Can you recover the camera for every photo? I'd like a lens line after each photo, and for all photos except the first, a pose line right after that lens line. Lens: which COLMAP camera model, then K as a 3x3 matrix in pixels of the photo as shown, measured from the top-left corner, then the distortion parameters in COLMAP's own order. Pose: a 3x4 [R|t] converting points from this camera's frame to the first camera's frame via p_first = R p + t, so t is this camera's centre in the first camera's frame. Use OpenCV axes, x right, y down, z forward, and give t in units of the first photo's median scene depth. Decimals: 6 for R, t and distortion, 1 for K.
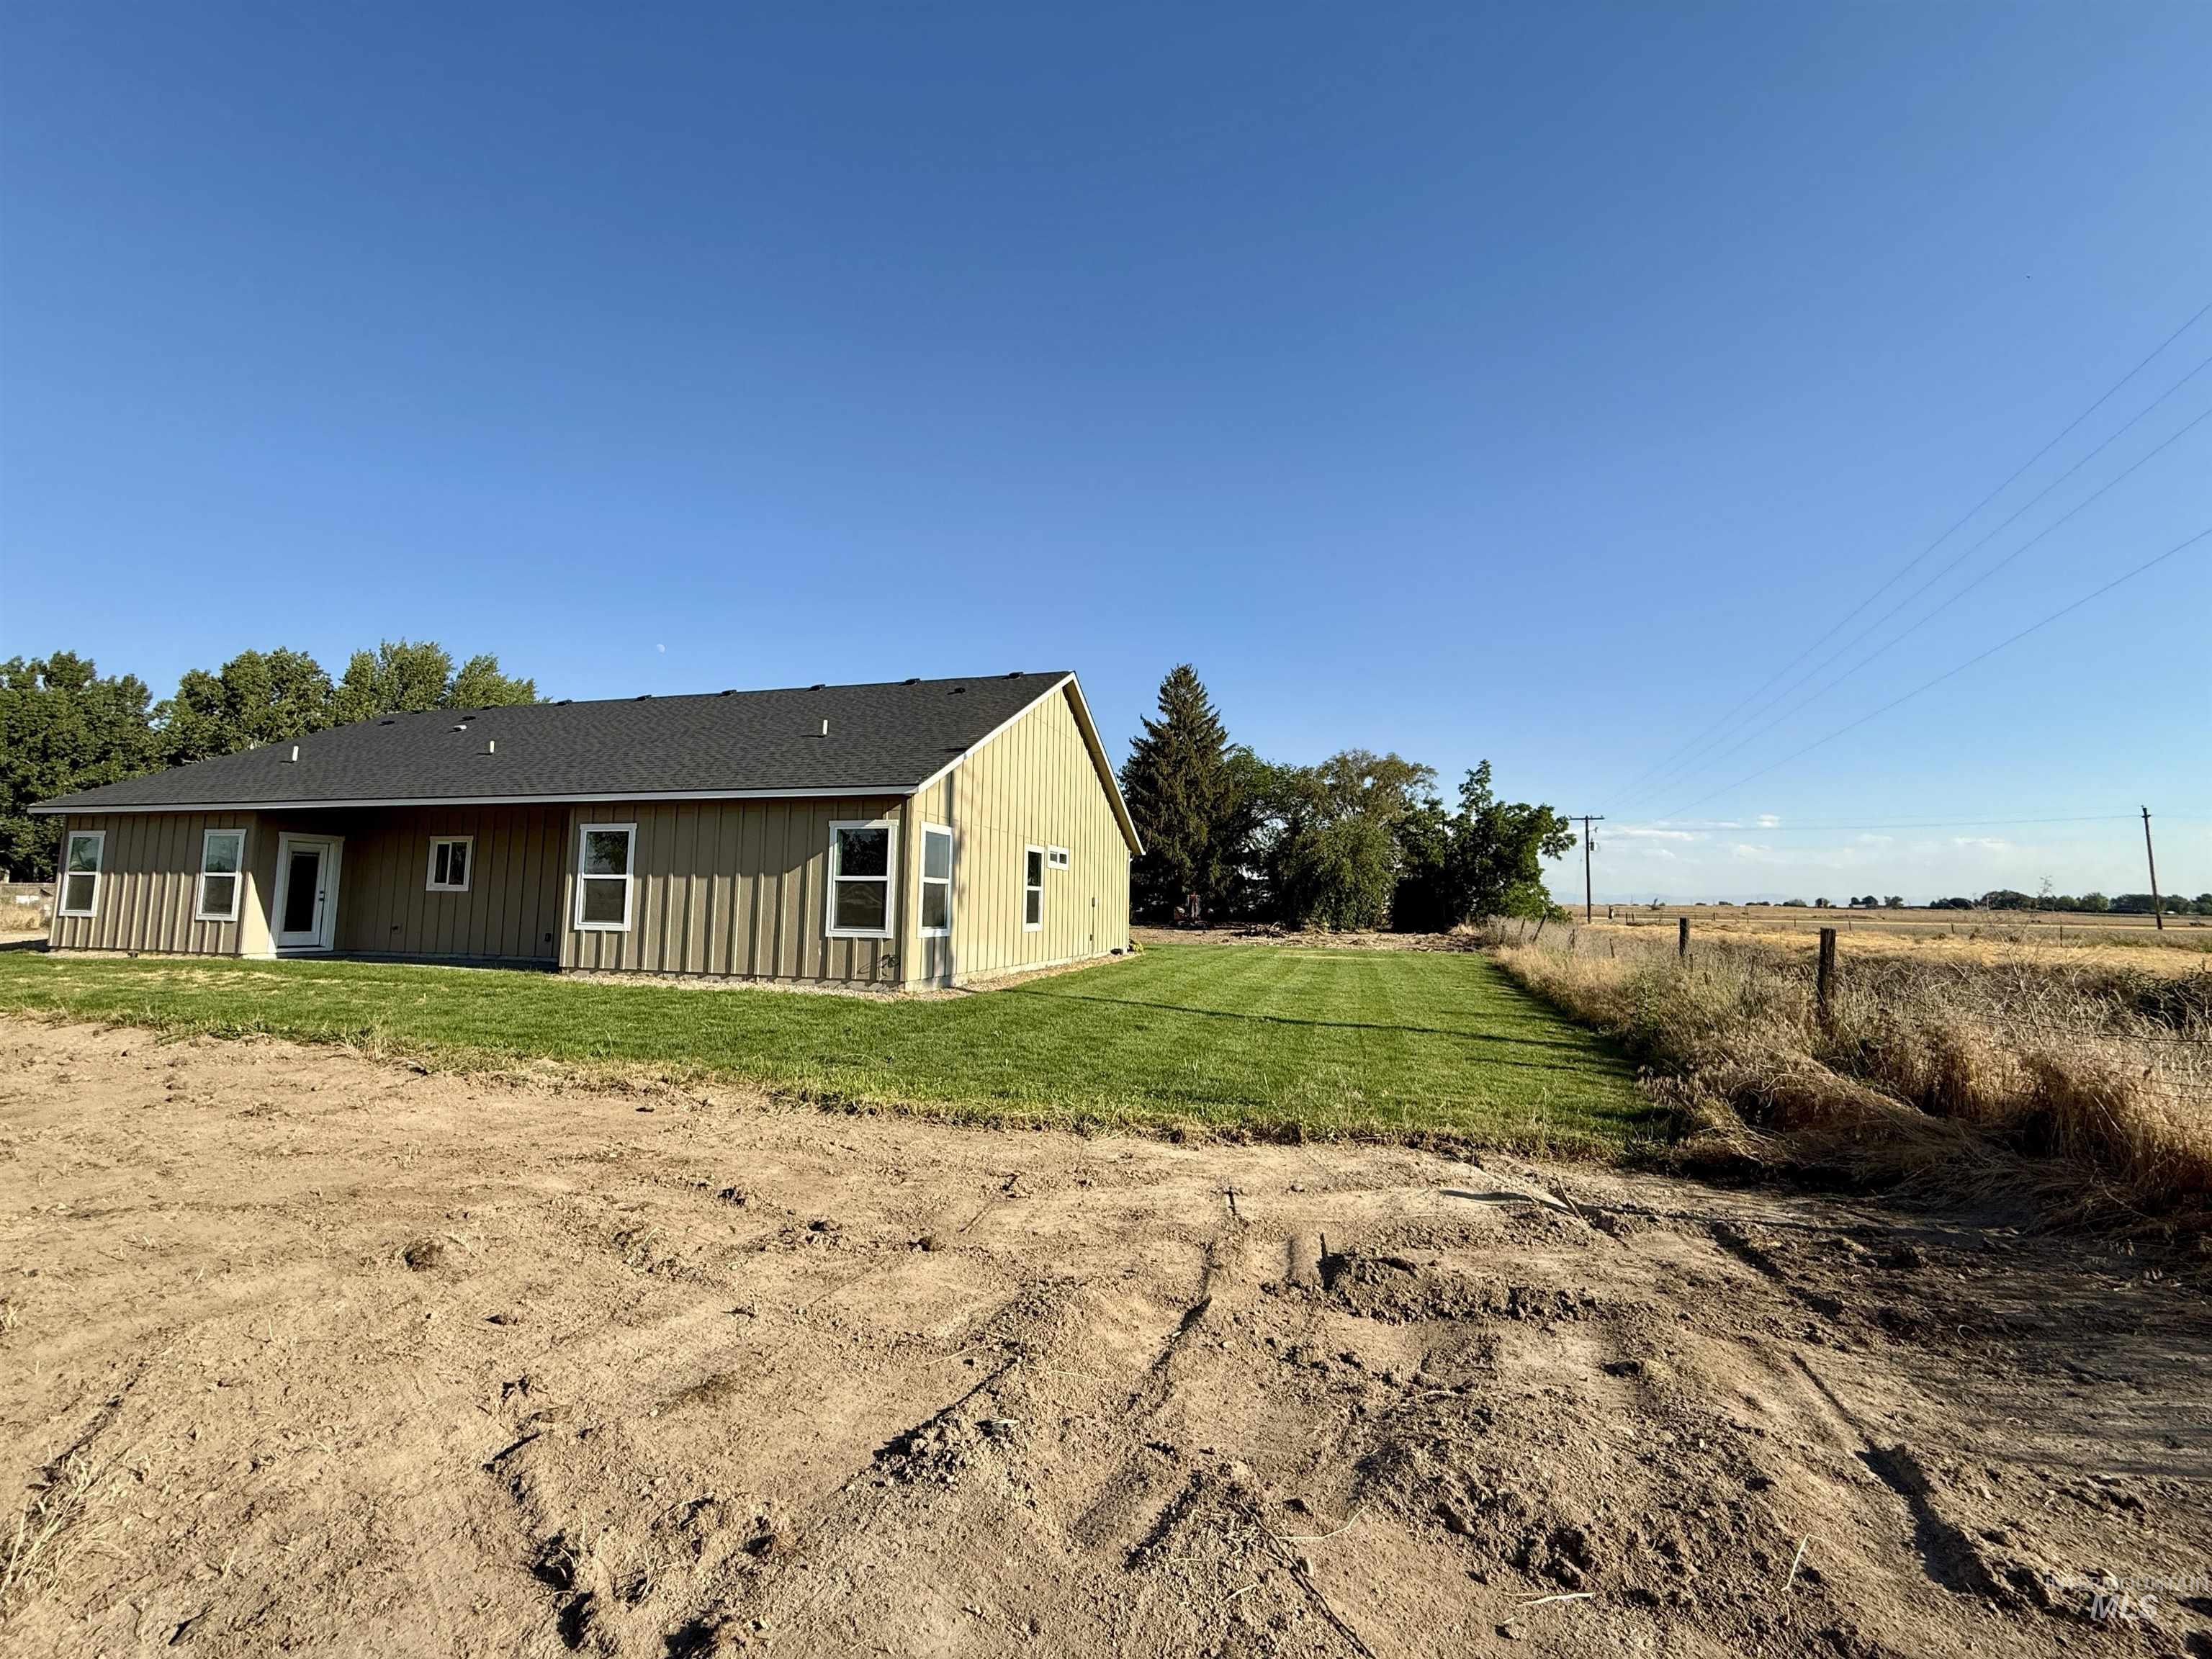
lens RADIAL K [[887.3, 0, 1107.0], [0, 887.3, 820.2], [0, 0, 1]] dist [0.005932, -0.000223]
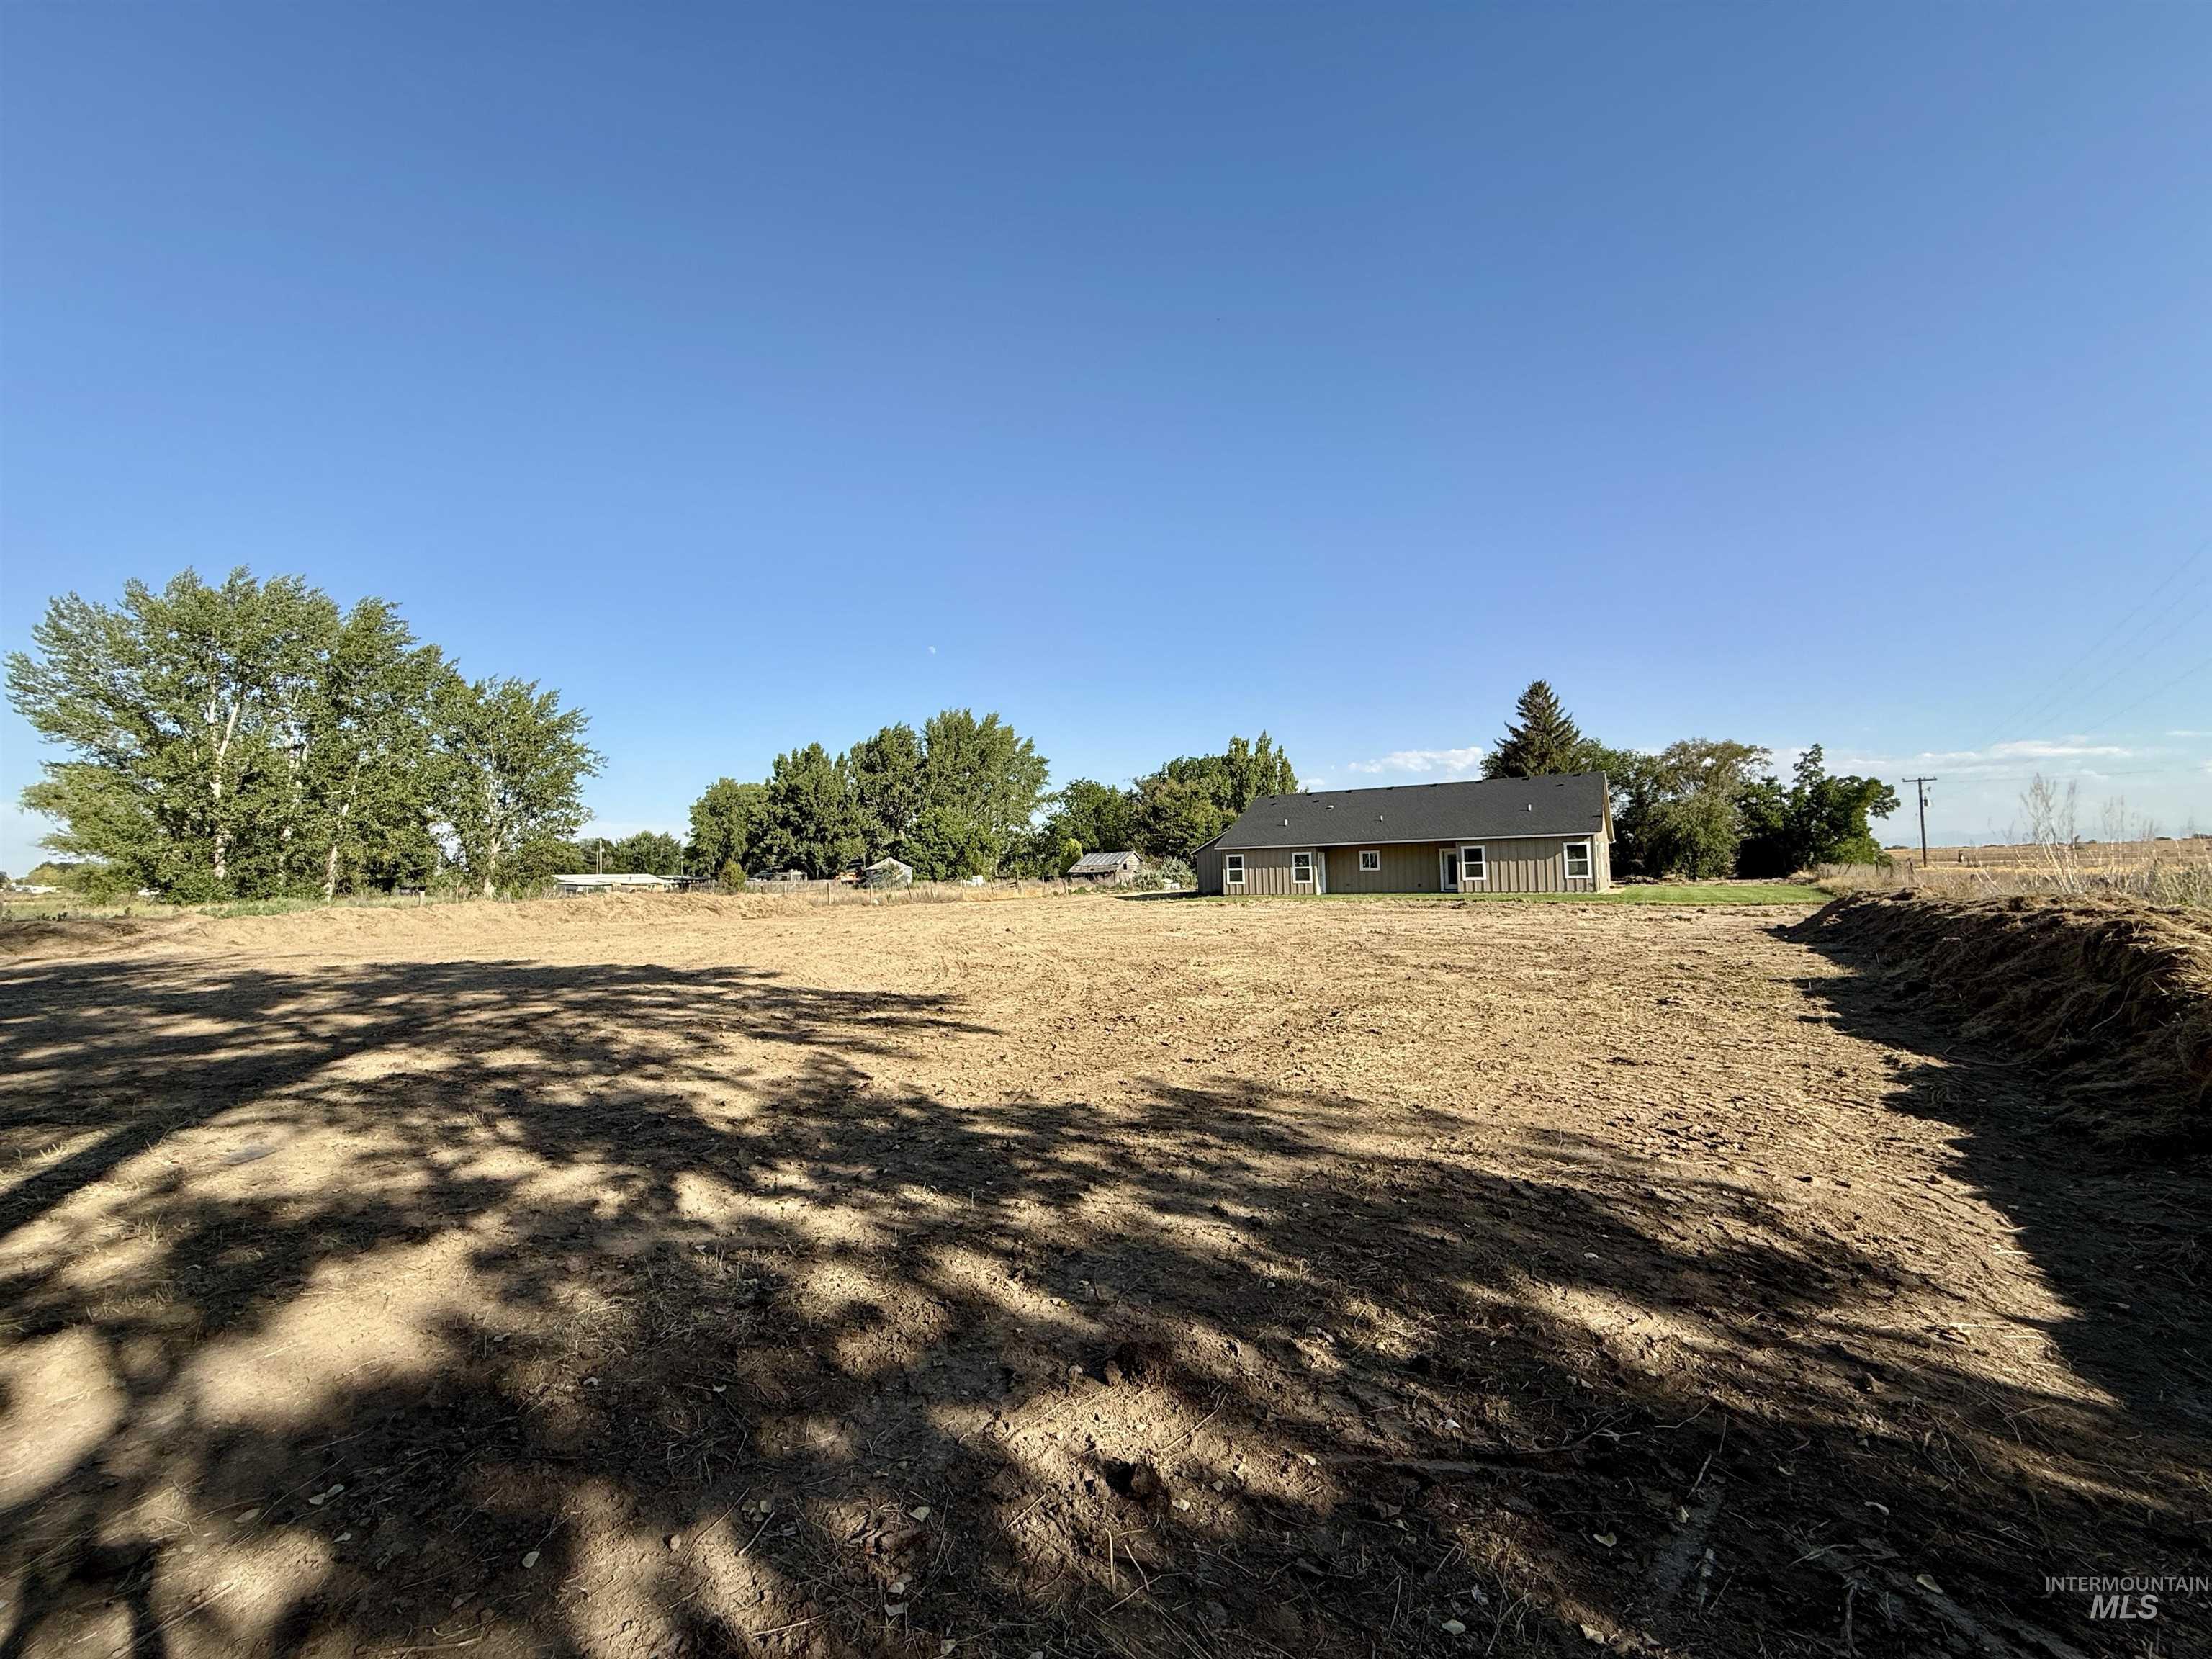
lens RADIAL K [[887.3, 0, 1099.1], [0, 887.3, 835.4], [0, 0, 1]] dist [0.005932, -0.000223]
pose [[0.961223, -0.047452, -0.271658, -0.230134], [0.061887, 0.997077, 0.044812, -0.057352], [0.268737, -0.059887, 0.961350, -0.528627]]
